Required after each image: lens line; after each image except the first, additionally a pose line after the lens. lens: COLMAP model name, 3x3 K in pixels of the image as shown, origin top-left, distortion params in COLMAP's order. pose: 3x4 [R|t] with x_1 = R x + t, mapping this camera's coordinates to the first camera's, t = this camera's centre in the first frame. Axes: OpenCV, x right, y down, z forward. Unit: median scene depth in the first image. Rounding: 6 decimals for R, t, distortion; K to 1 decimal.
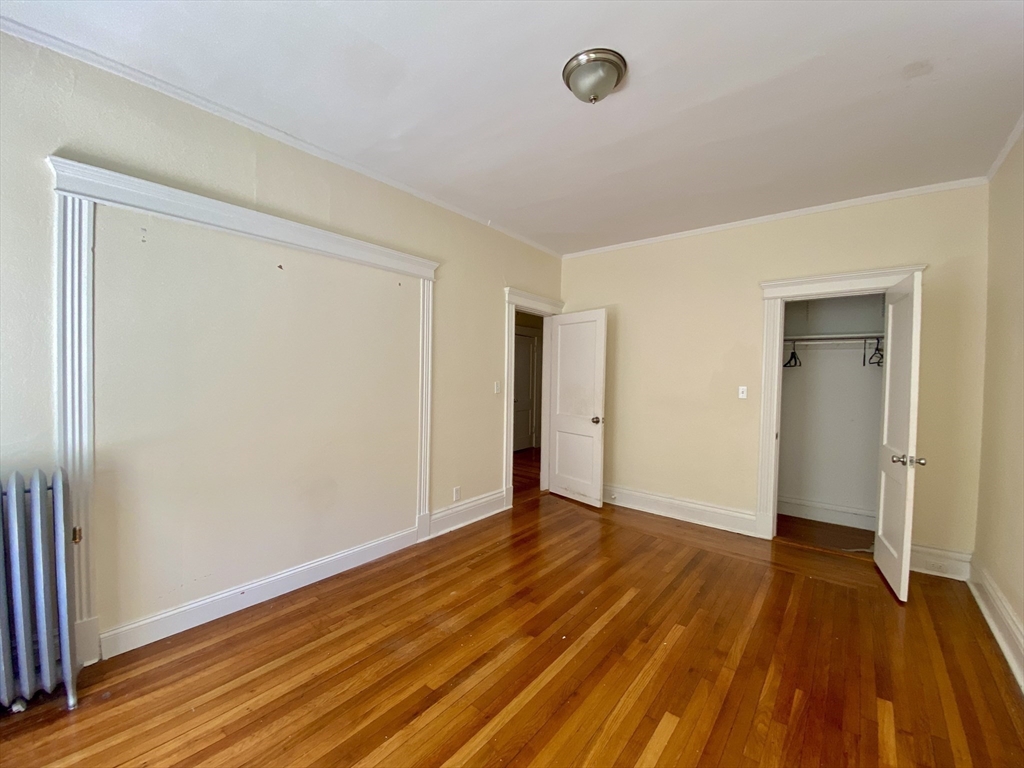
lens RADIAL K [[419.2, 0, 509.5], [0, 419.2, 383.7], [0, 0, 1]] dist [0.047349, -0.044181]
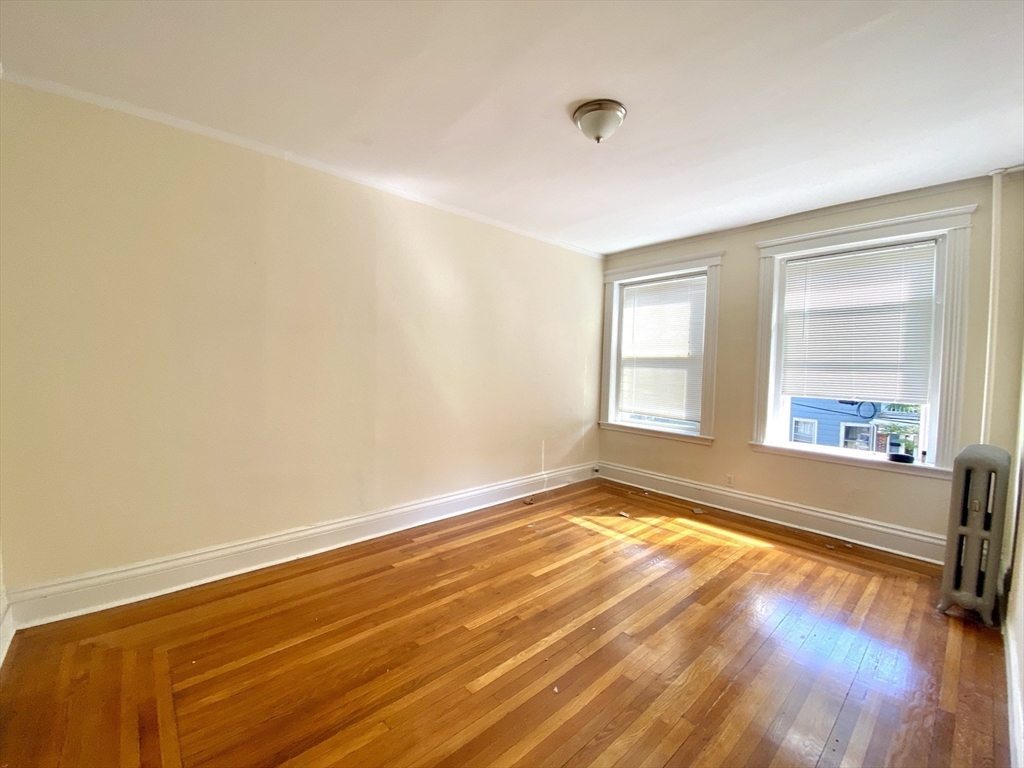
lens RADIAL K [[419.2, 0, 509.5], [0, 419.2, 383.7], [0, 0, 1]] dist [0.047349, -0.044181]
pose [[-0.986696, -0.043220, 0.156724, 0.210645], [-0.033307, 0.997307, 0.065335, -0.047484], [-0.159126, 0.059246, -0.985479, 2.169816]]
